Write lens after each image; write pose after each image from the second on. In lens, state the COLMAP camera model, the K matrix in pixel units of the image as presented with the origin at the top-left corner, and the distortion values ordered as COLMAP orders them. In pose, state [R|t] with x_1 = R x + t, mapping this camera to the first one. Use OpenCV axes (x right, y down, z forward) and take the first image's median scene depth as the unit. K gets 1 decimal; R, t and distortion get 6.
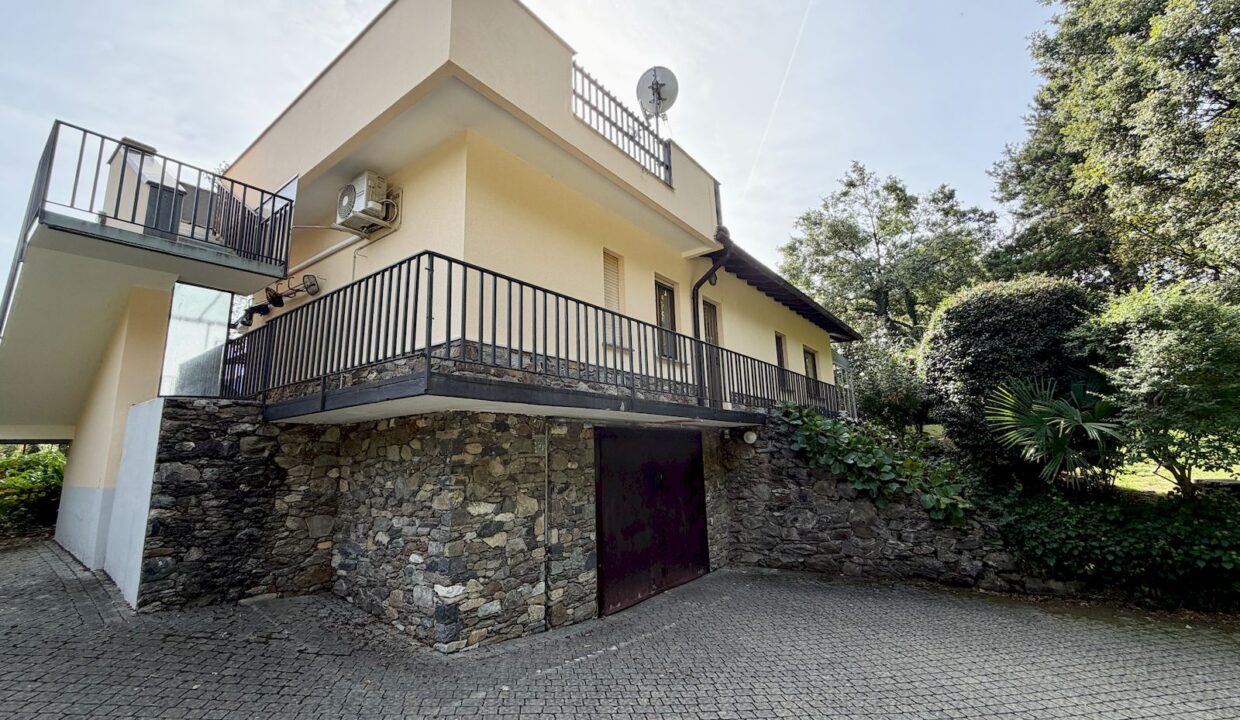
lens RADIAL K [[499.5, 0, 617.8], [0, 499.5, 355.1], [0, 0, 1]] dist [-0.001132, 0.000331]
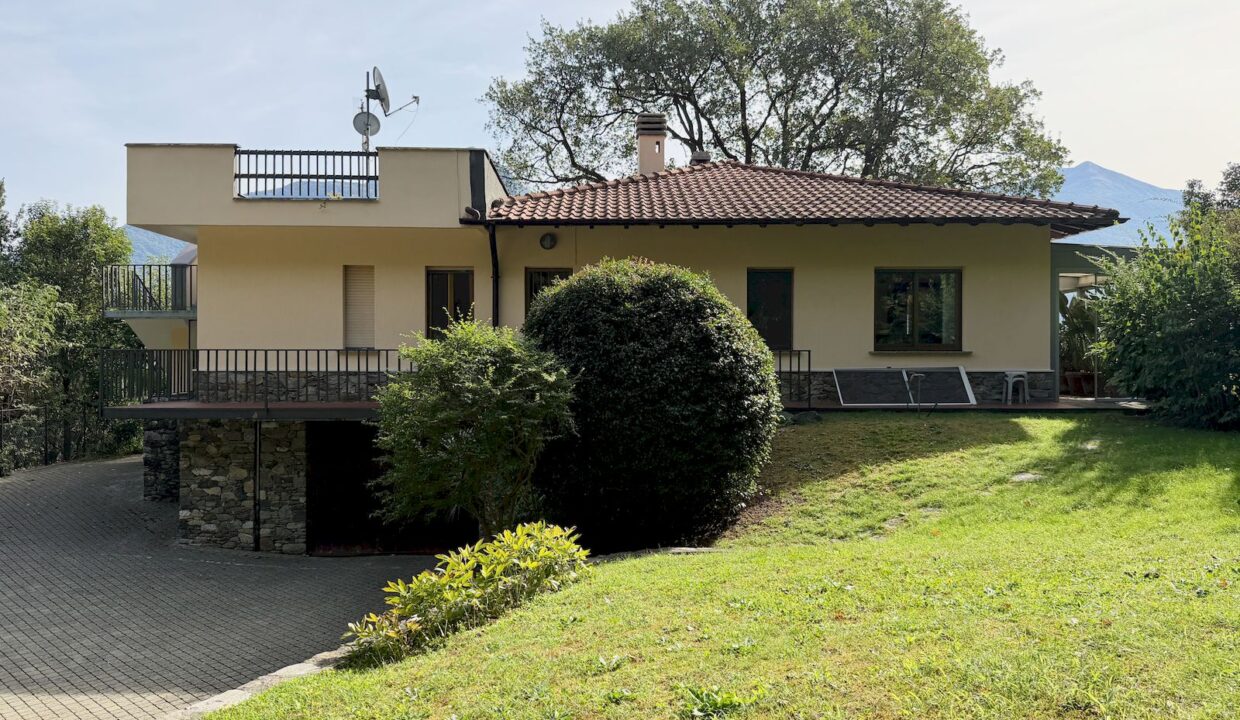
lens RADIAL K [[855.2, 0, 616.0], [0, 855.2, 362.0], [0, 0, 1]] dist [0.009101, 0.000102]
pose [[0.651052, 0.024956, -0.758623, 2.677412], [0.131413, 0.980660, 0.145039, -0.281854], [0.747571, -0.194121, 0.635181, 0.248559]]
